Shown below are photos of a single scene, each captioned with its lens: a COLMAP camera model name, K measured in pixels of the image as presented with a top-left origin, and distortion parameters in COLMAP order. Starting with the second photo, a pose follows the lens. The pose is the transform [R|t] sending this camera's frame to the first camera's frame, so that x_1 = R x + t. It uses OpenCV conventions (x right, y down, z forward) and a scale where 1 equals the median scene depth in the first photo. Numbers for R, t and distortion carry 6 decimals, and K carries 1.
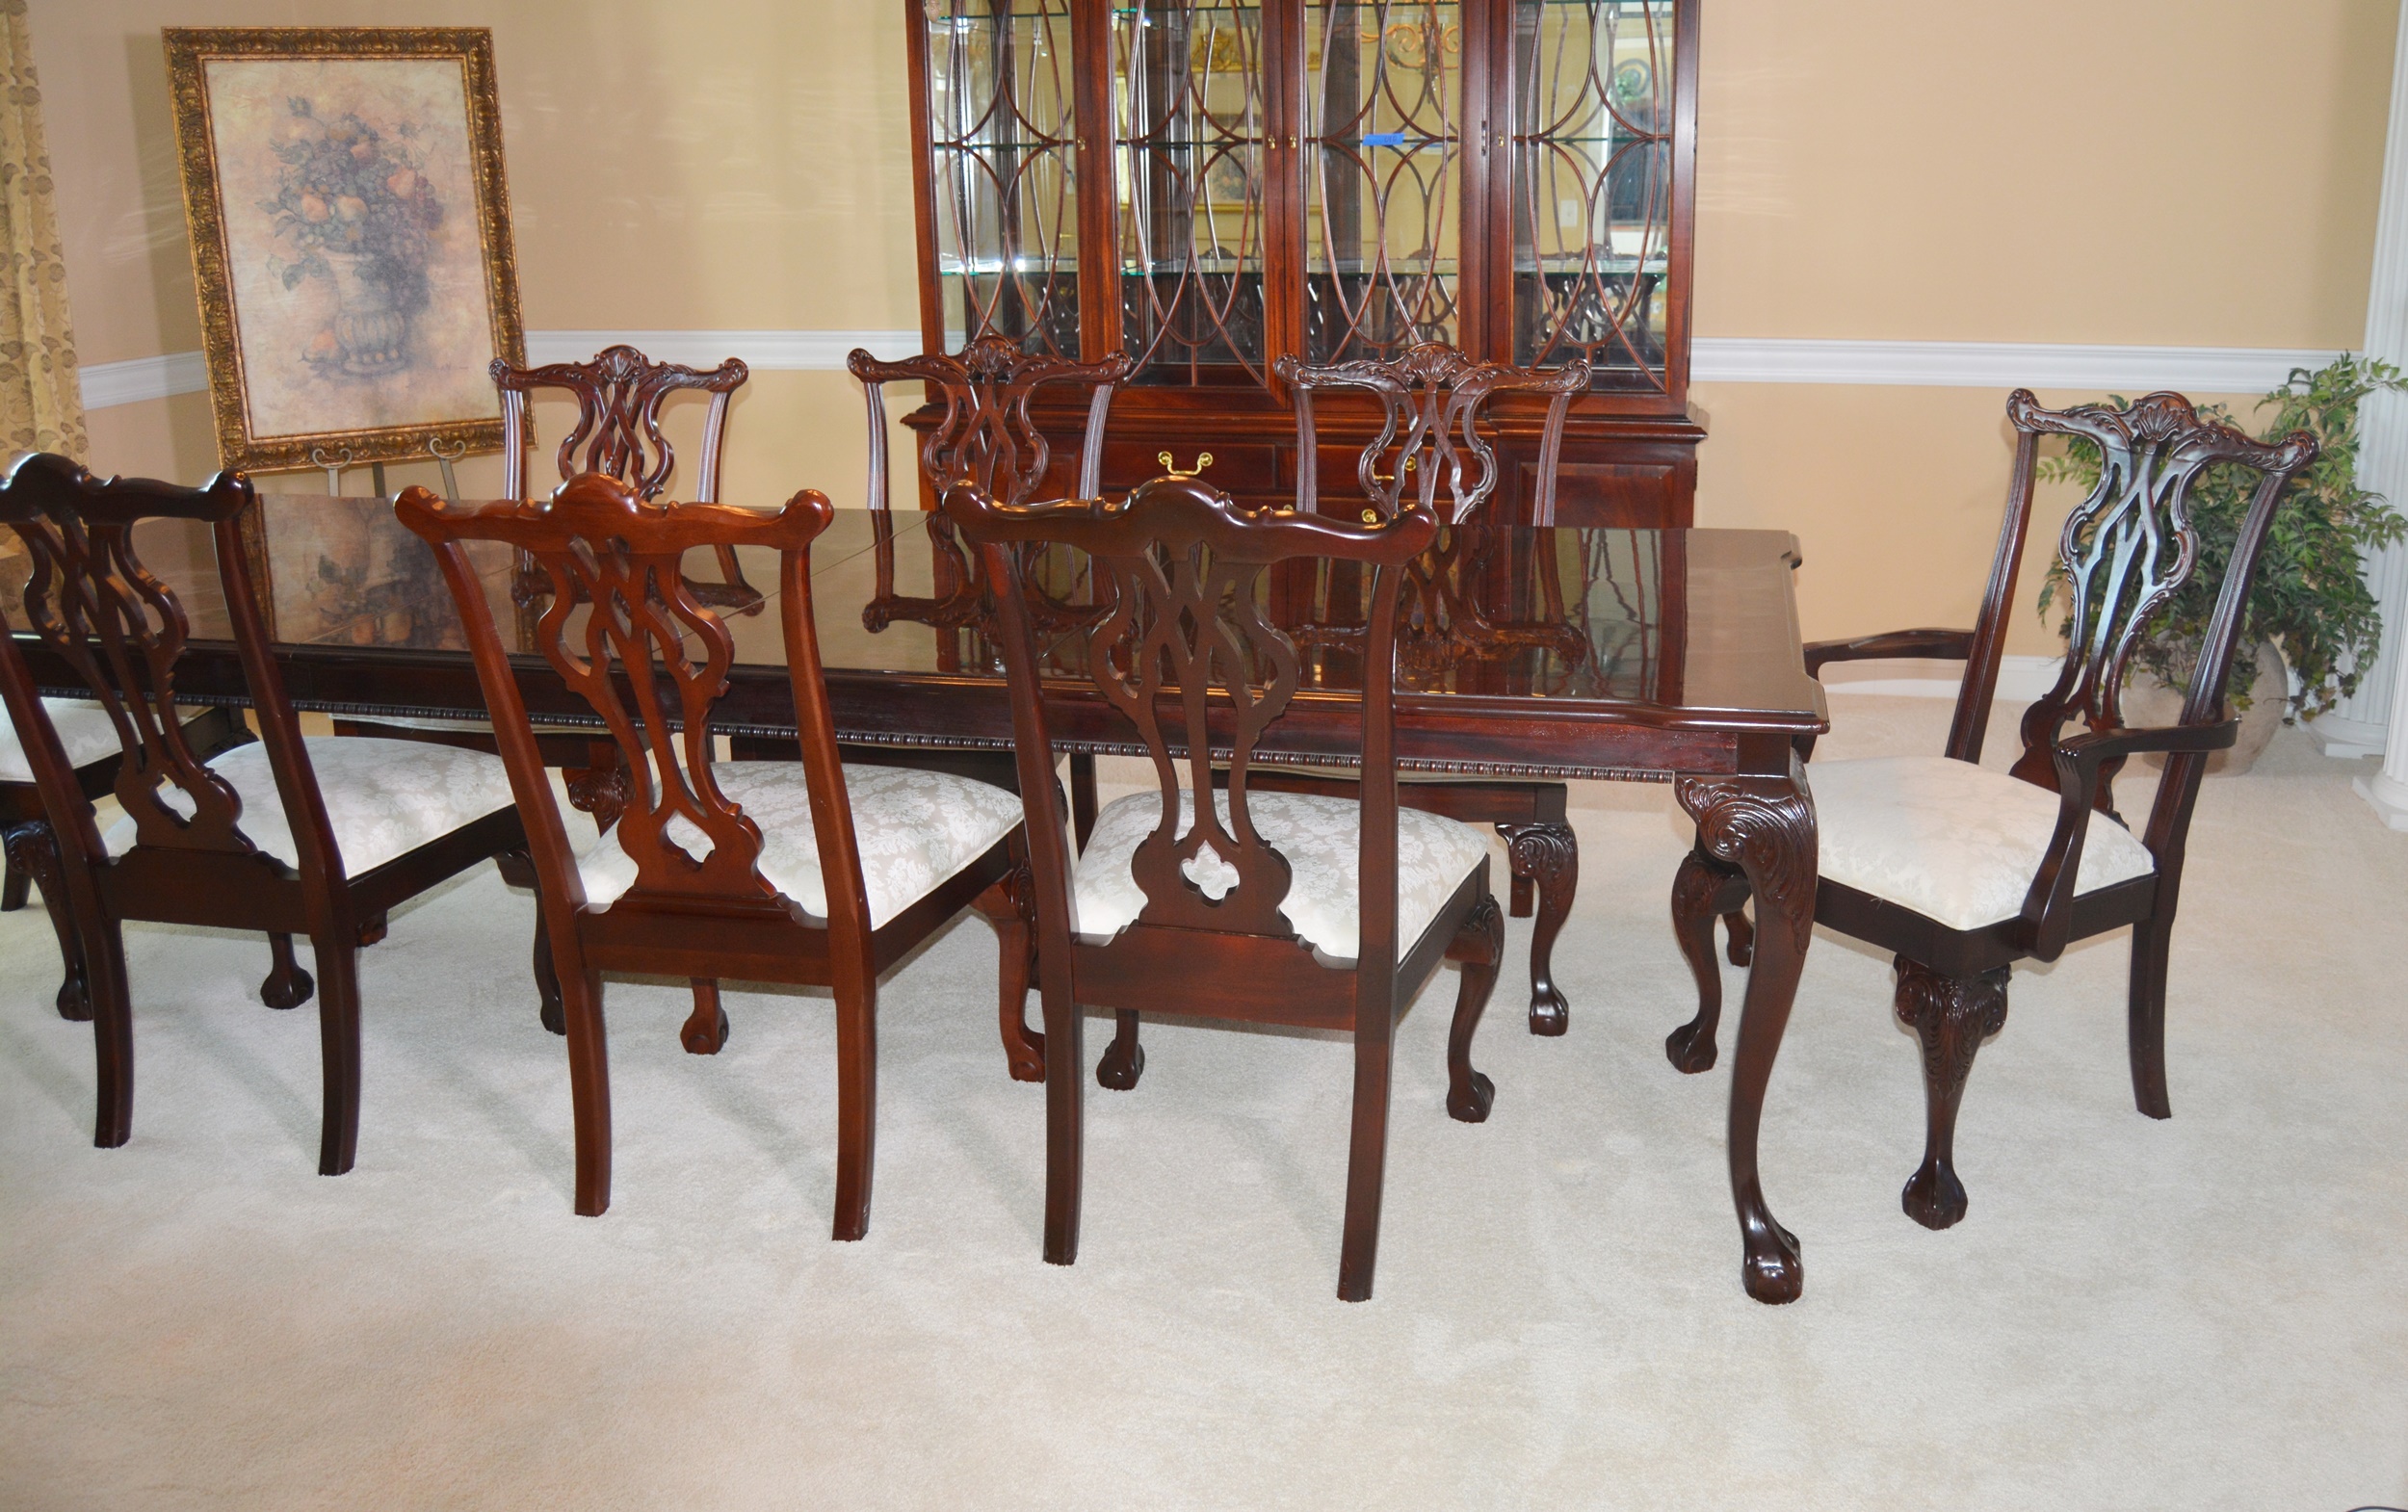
lens RADIAL K [[2120.2, 0, 1204.0], [0, 2120.2, 756.0], [0, 0, 1]] dist [-0.114978, 0.060783]
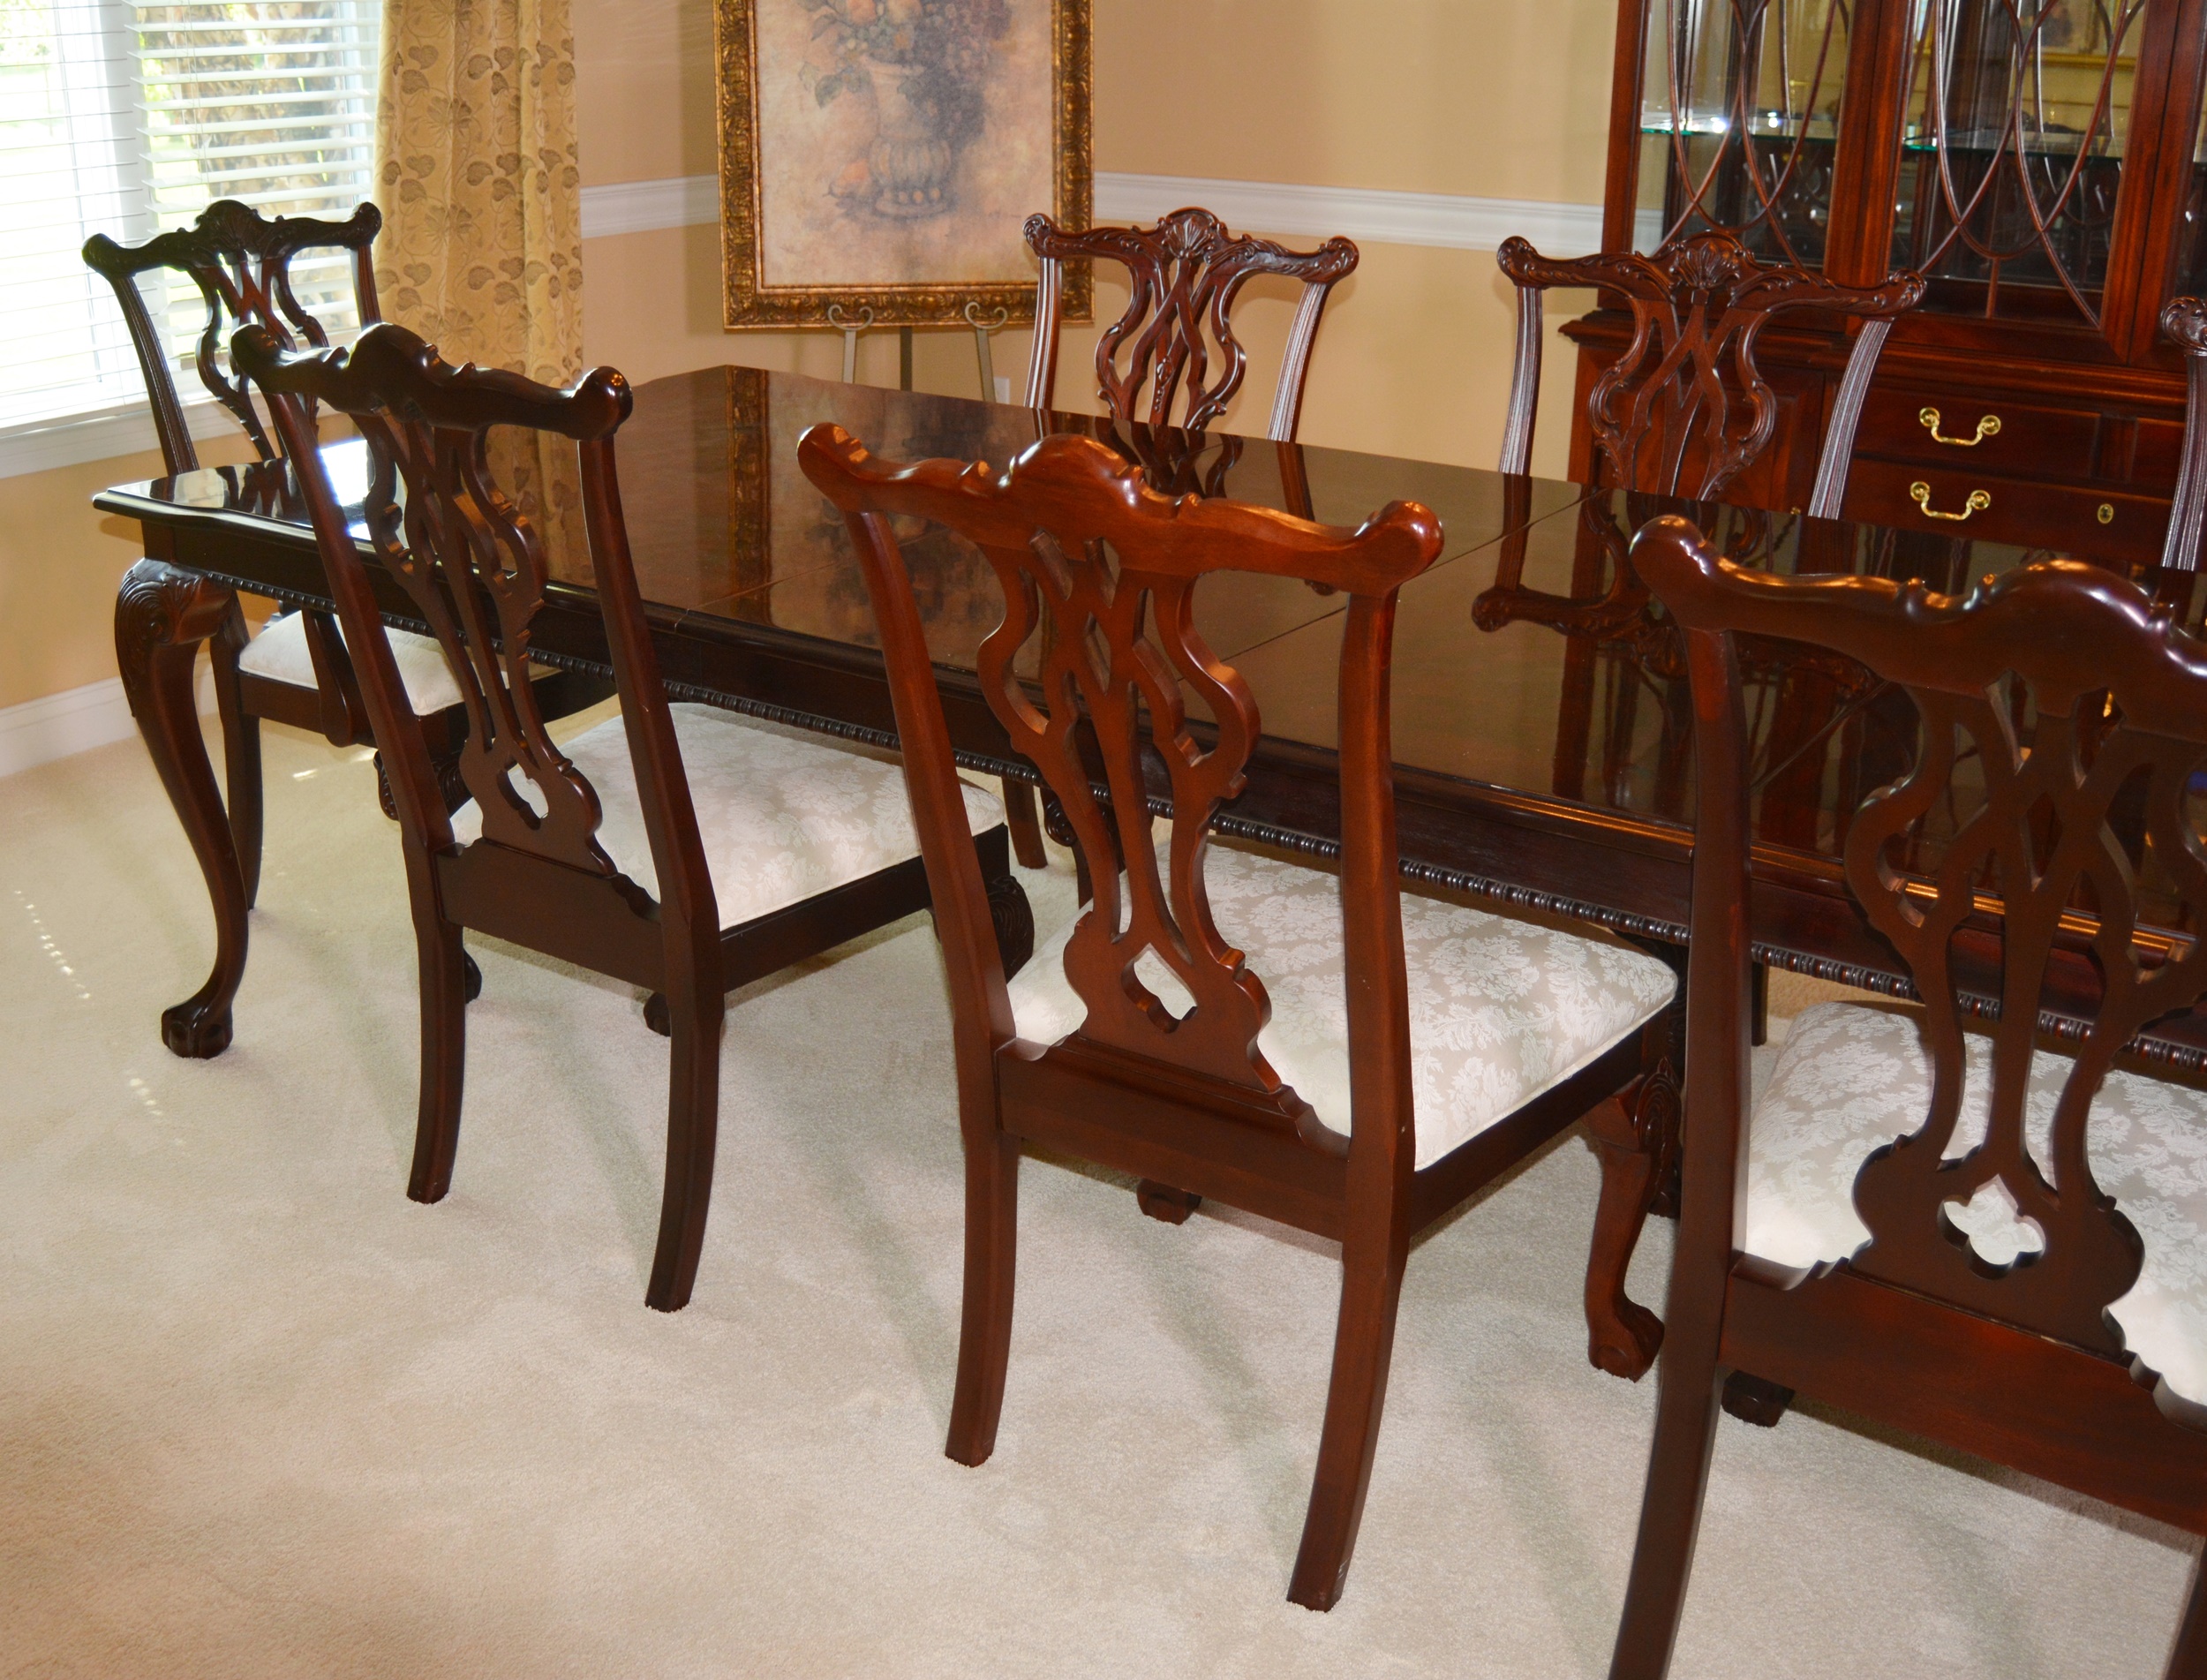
lens RADIAL K [[2149.6, 0, 1004.8], [0, 2149.6, 840.4], [0, 0, 1]] dist [-0.075838, 0.014504]
pose [[0.926477, 0.152840, -0.343918, -0.047417], [-0.115155, 0.985120, 0.127581, -0.066365], [0.358301, -0.078598, 0.930292, 0.262657]]
